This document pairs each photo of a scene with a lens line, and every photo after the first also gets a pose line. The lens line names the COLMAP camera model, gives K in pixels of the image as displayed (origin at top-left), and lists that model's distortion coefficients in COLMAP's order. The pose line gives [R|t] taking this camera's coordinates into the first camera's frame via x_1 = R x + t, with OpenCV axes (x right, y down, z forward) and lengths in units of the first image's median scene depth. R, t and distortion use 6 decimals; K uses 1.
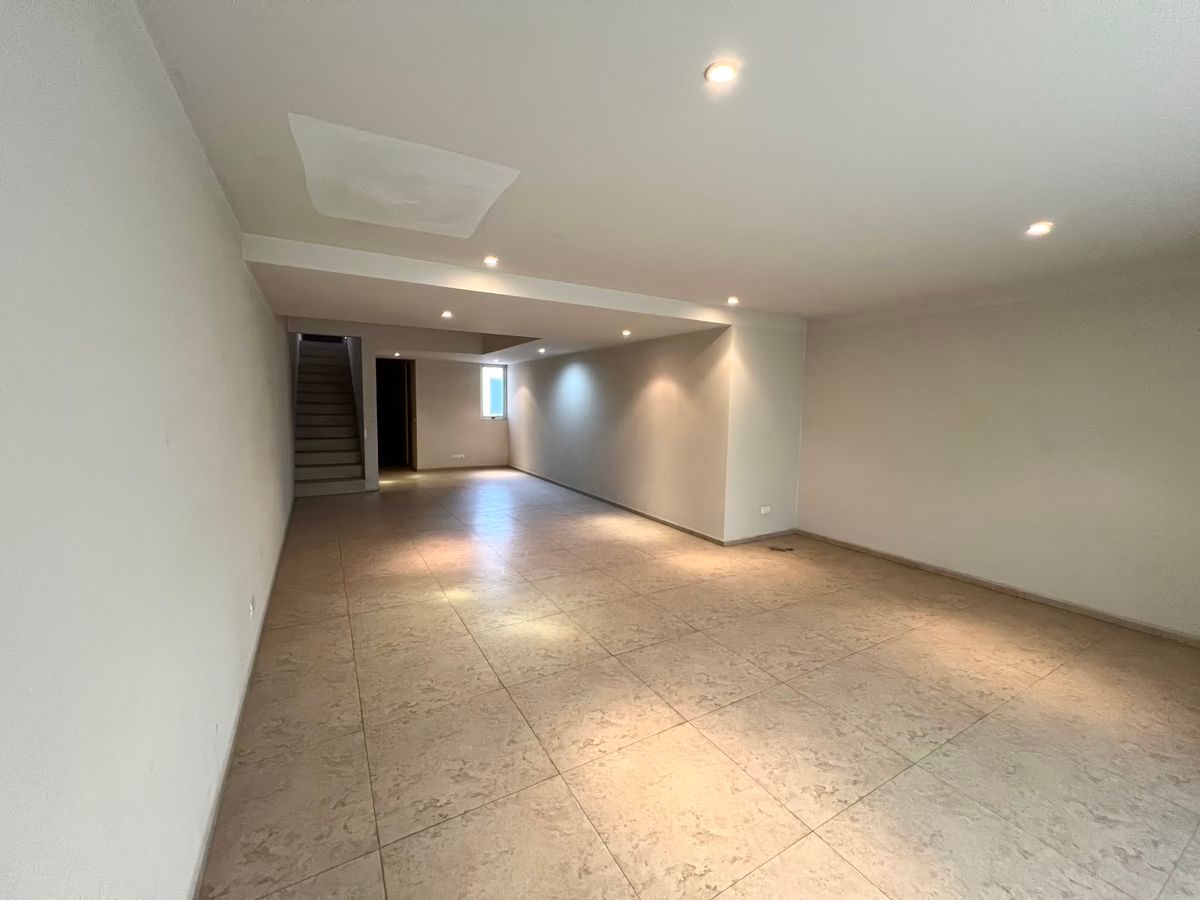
lens RADIAL K [[482.9, 0, 593.3], [0, 482.9, 446.1], [0, 0, 1]] dist [-0.001344, -0.000012]
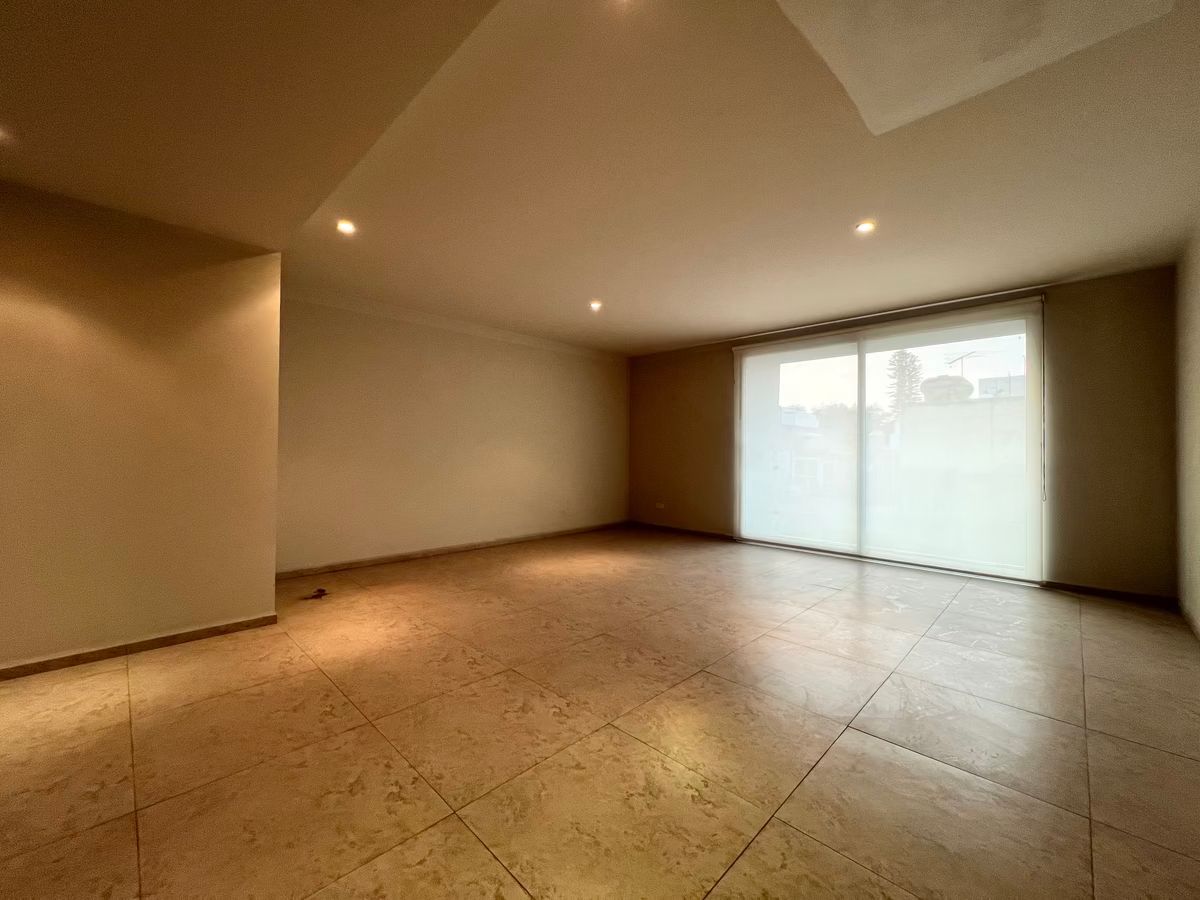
lens RADIAL K [[476.2, 0, 592.1], [0, 476.2, 449.3], [0, 0, 1]] dist [-0.002008, -0.000083]
pose [[-0.268280, -0.013229, 0.963250, -0.486497], [0.071049, 0.996911, 0.033480, 0.004951], [-0.960717, 0.077420, -0.266512, 0.948283]]
